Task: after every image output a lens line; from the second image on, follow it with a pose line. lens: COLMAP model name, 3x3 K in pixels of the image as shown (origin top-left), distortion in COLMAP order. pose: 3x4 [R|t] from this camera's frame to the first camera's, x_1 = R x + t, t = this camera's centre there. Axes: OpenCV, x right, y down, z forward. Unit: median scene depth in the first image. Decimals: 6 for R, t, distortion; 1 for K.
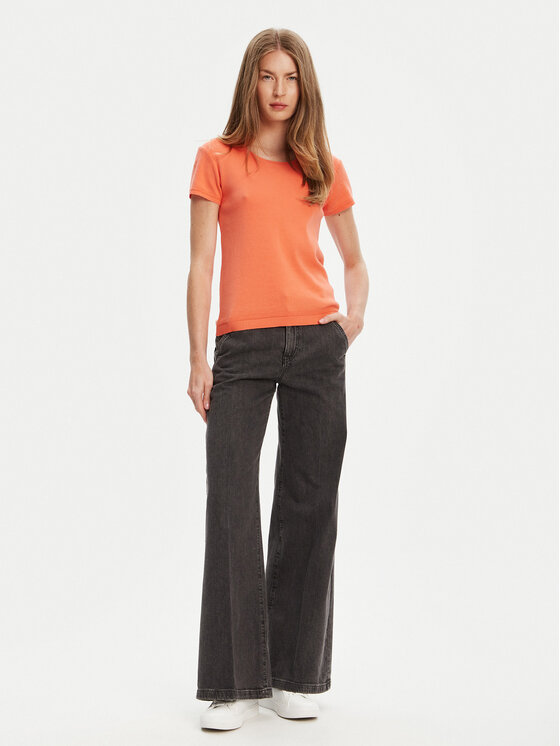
lens RADIAL K [[1177.6, 0, 280.0], [0, 1177.6, 373.0], [0, 0, 1]] dist [0.163572, 0.026394]
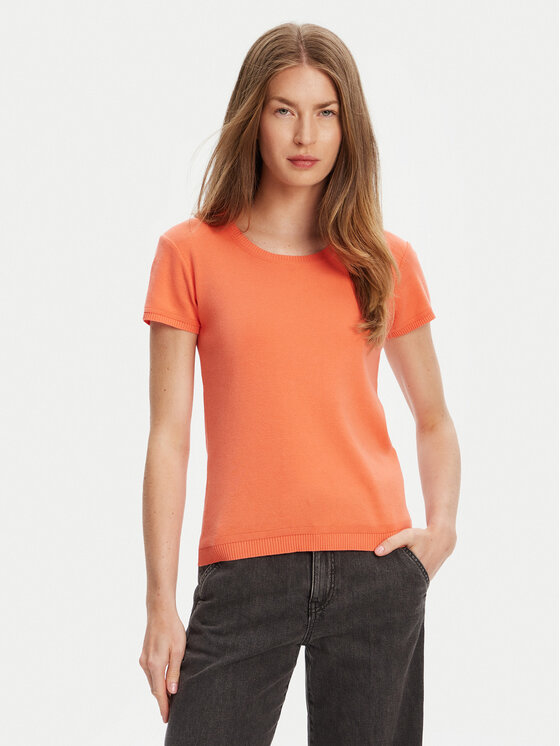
lens RADIAL K [[1330.2, 0, 280.0], [0, 1330.2, 373.0], [0, 0, 1]] dist [0.158577, -0.010289]
pose [[0.999719, 0.003400, -0.023438, 0.002818], [-0.003103, 0.999914, 0.012730, -0.131674], [0.023480, -0.012653, 0.999644, 0.363691]]
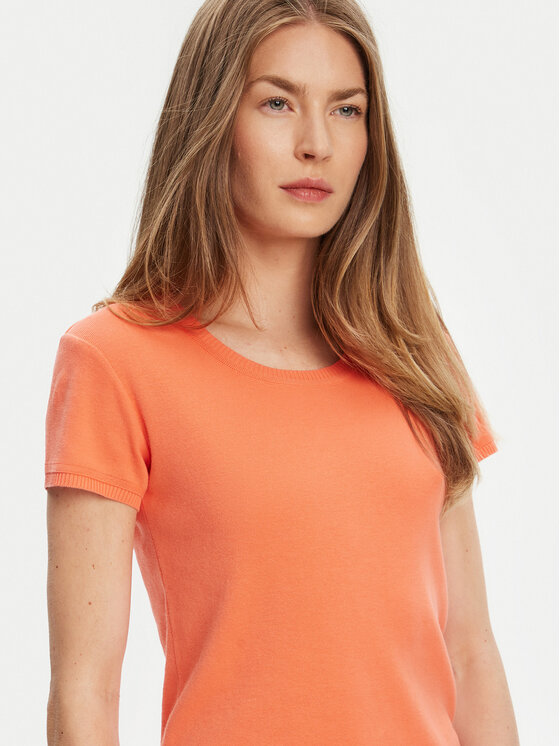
lens RADIAL K [[1146.6, 0, 280.0], [0, 1146.6, 373.0], [0, 0, 1]] dist [-0.133987, 0.039161]
pose [[0.993679, -0.039196, 0.105198, -0.044159], [0.049552, 0.993981, -0.097710, -0.145178], [-0.100735, 0.102305, 0.989639, 0.697139]]
